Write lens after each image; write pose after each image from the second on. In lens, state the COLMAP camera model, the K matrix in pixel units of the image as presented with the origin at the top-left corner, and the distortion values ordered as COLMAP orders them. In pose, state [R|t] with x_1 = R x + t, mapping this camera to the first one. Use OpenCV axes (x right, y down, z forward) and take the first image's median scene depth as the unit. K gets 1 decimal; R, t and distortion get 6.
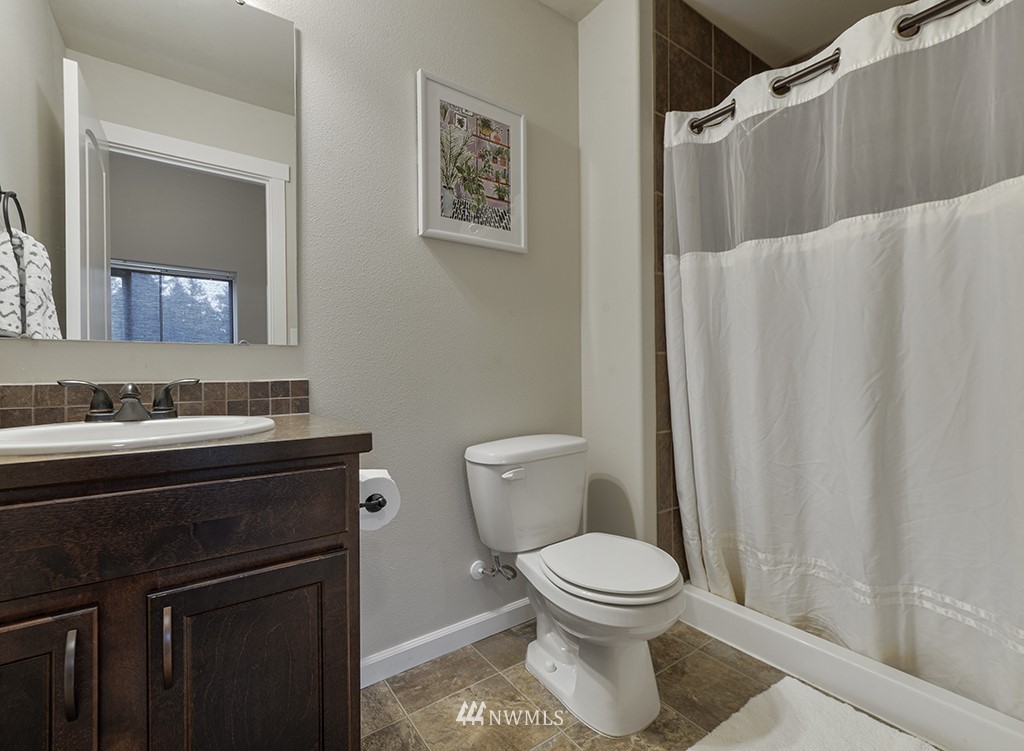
lens RADIAL K [[463.8, 0, 510.2], [0, 463.8, 373.9], [0, 0, 1]] dist [-0.002634, -0.000127]
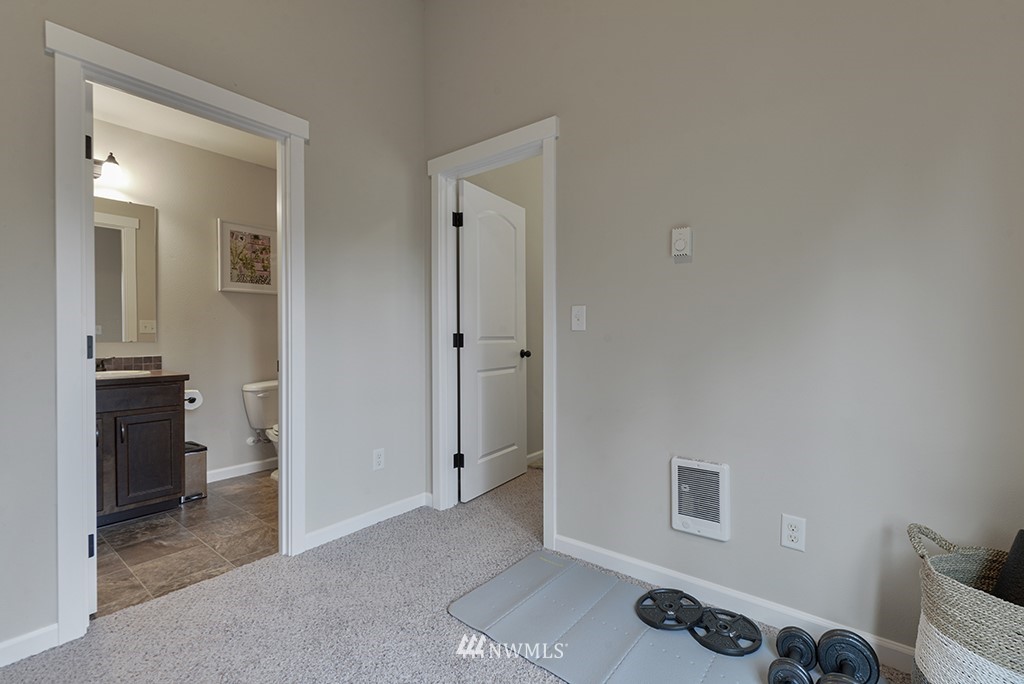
lens RADIAL K [[453.1, 0, 516.6], [0, 453.1, 341.1], [0, 0, 1]] dist [0.004325, 0.000233]
pose [[0.957164, 0.005554, 0.289494, 0.528271], [-0.006912, 0.999969, 0.003671, -0.070560], [-0.289465, -0.005514, 0.957173, -1.465442]]
